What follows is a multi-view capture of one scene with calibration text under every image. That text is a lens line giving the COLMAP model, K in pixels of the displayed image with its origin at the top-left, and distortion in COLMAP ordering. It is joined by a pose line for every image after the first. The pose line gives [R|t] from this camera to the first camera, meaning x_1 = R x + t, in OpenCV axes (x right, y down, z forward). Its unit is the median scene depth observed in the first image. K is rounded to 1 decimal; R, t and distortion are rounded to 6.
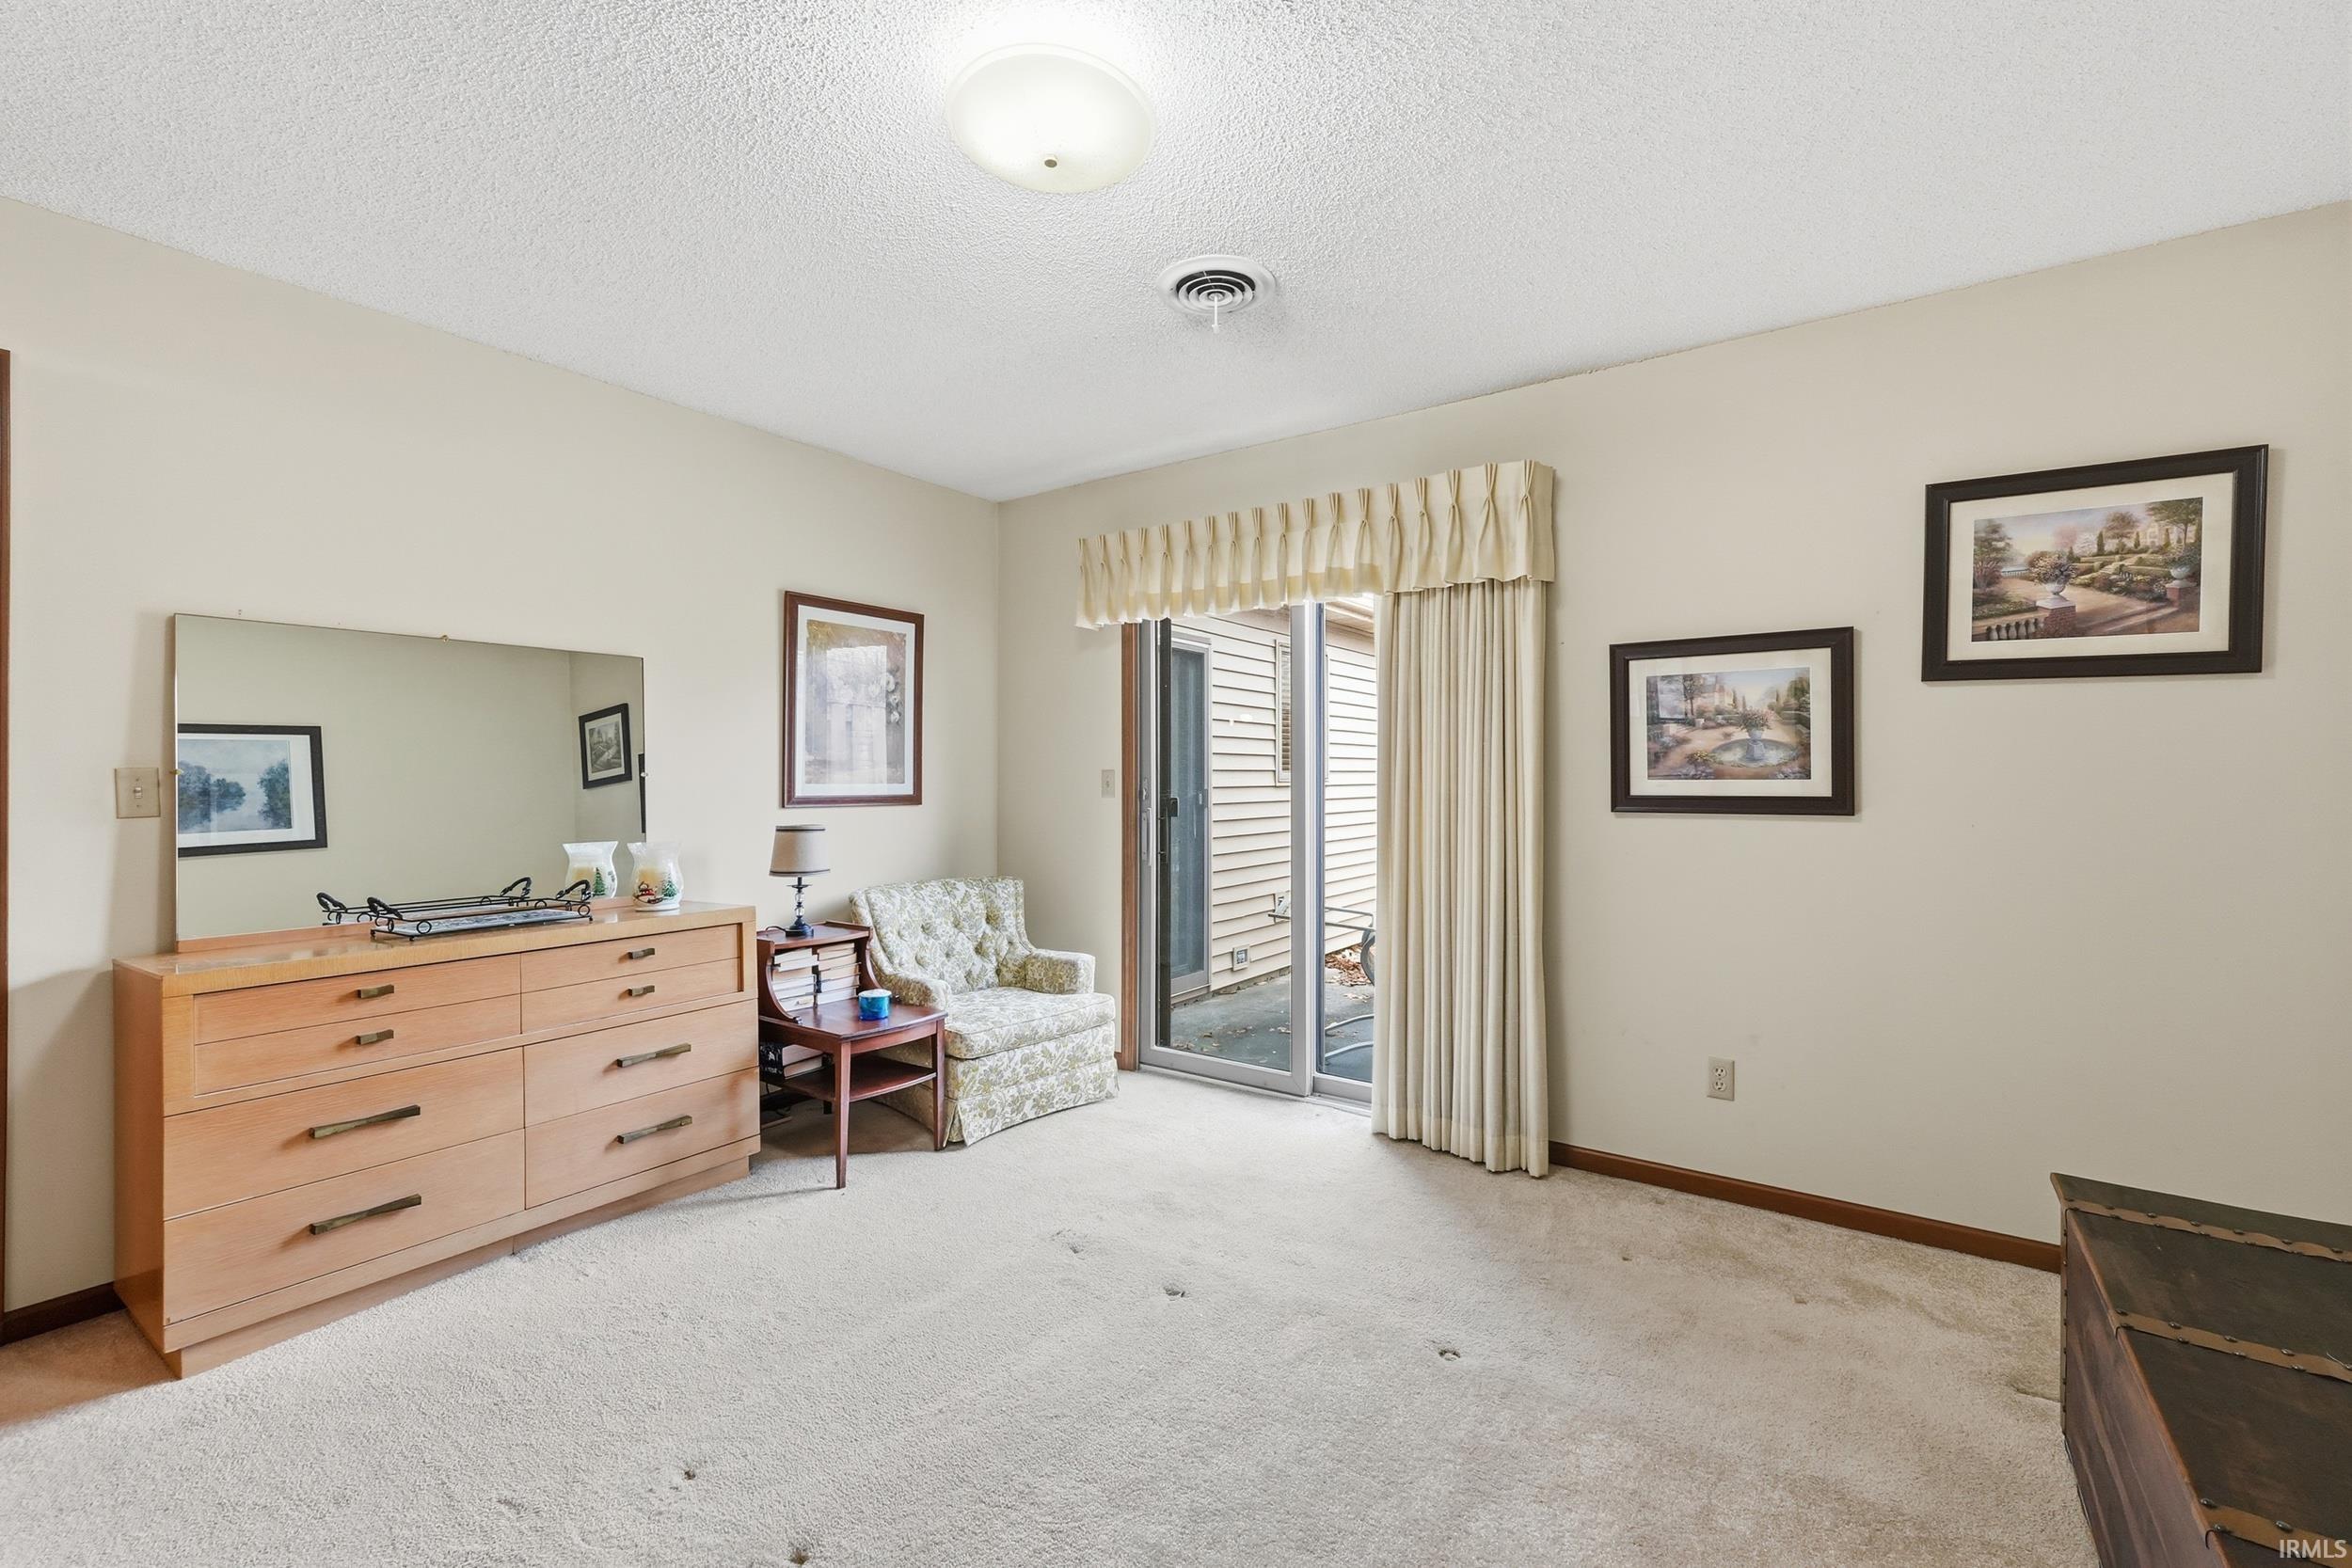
lens RADIAL K [[997.8, 0, 1180.6], [0, 997.8, 782.9], [0, 0, 1]] dist [-0.000946, -0.000057]
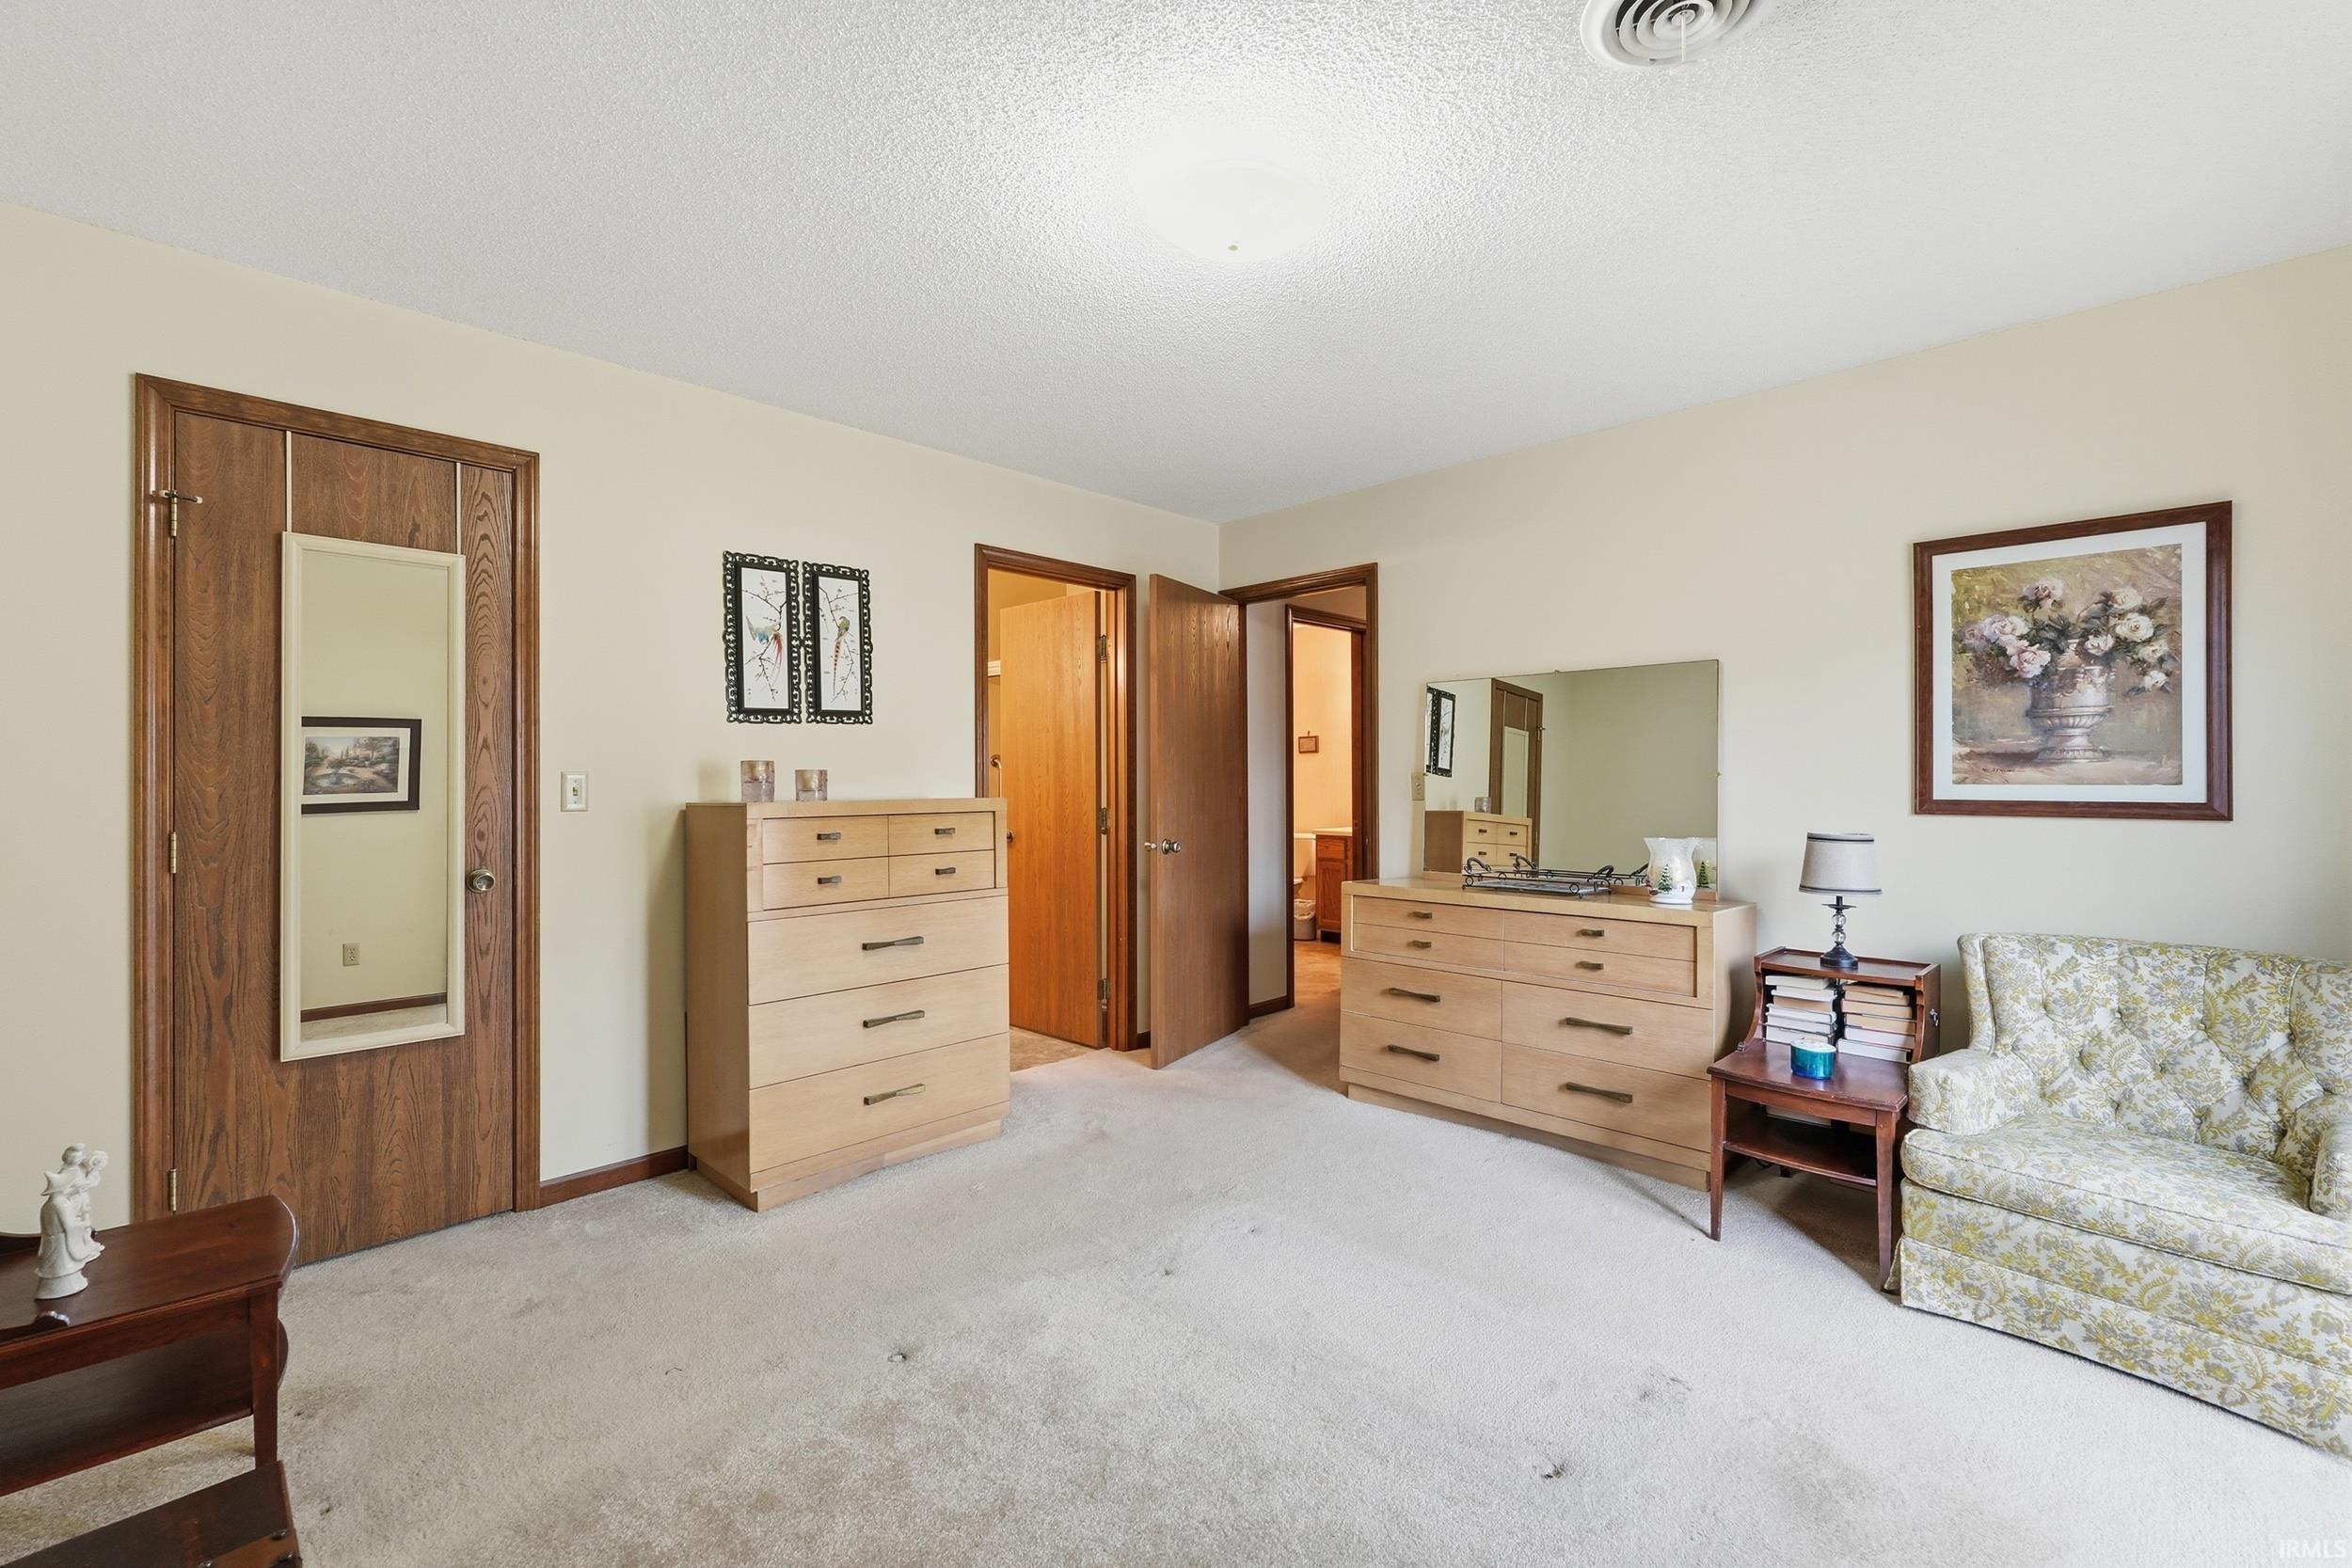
lens RADIAL K [[997.8, 0, 1177.4], [0, 997.8, 775.0], [0, 0, 1]] dist [-0.000946, -0.000057]
pose [[-0.178618, -0.001458, -0.983917, 0.444690], [-0.006910, 0.999976, -0.000227, -0.001418], [0.983894, 0.006758, -0.178624, 0.497320]]
